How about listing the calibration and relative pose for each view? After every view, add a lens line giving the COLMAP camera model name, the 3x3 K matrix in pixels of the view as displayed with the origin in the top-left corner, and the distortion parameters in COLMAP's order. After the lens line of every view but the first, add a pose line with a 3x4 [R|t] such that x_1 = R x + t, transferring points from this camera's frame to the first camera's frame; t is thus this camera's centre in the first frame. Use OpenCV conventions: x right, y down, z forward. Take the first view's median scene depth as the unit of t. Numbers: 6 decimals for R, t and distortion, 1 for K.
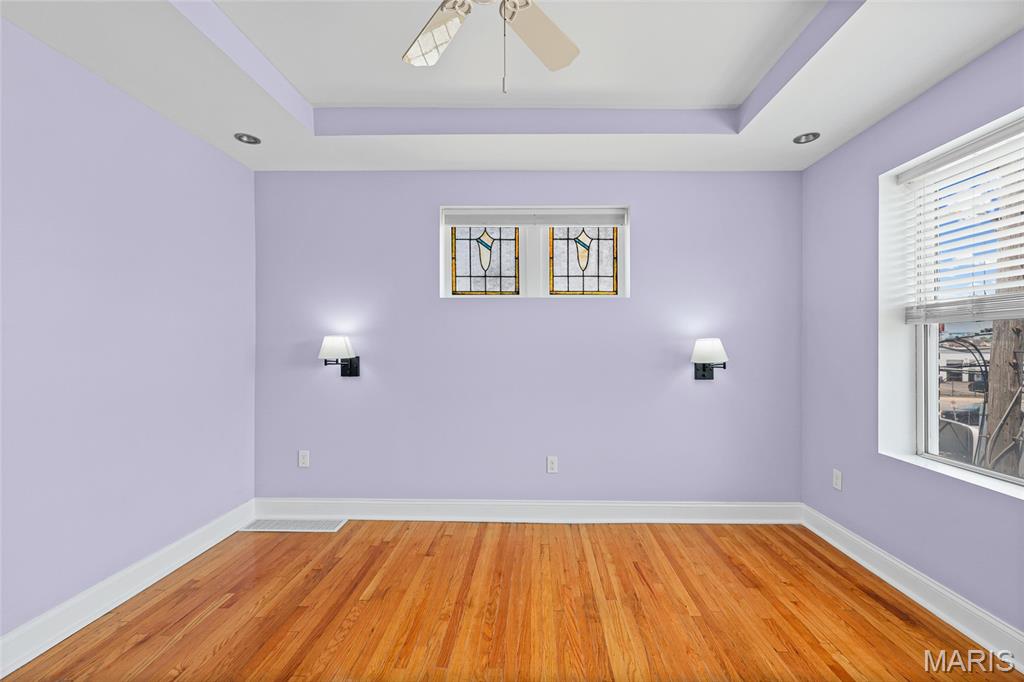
lens RADIAL K [[422.3, 0, 515.7], [0, 422.3, 344.0], [0, 0, 1]] dist [0.000706, 0.000371]
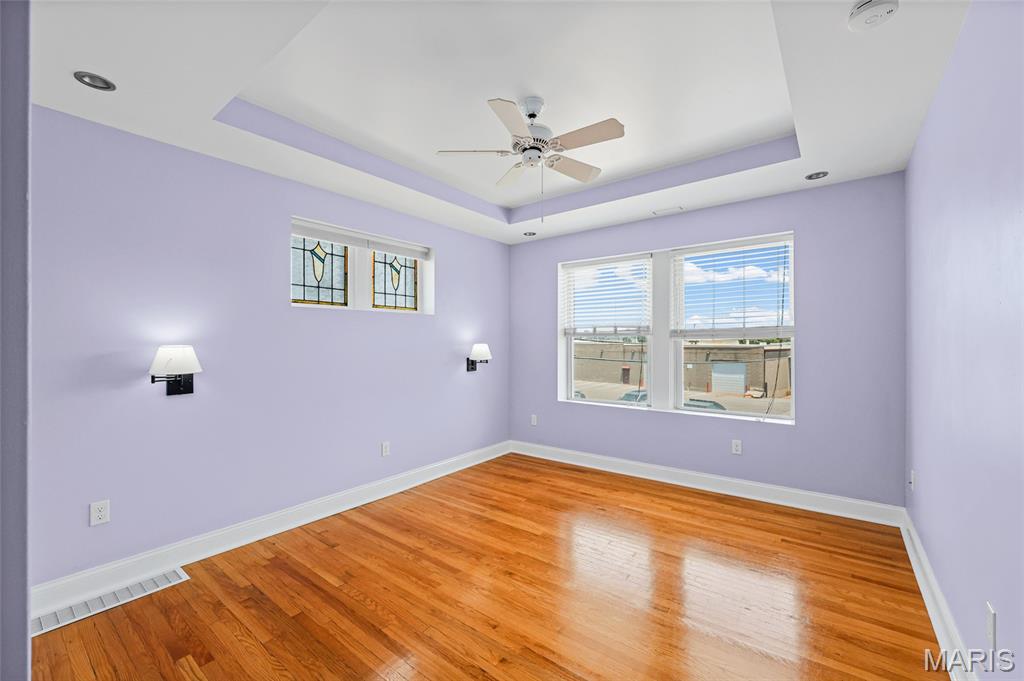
lens RADIAL K [[422.3, 0, 504.8], [0, 422.3, 344.3], [0, 0, 1]] dist [0.000706, 0.000371]
pose [[0.603081, -0.011375, 0.797599, -0.718113], [0.010654, 0.999924, 0.006205, -0.020505], [-0.797609, 0.004755, 0.603156, -0.009565]]
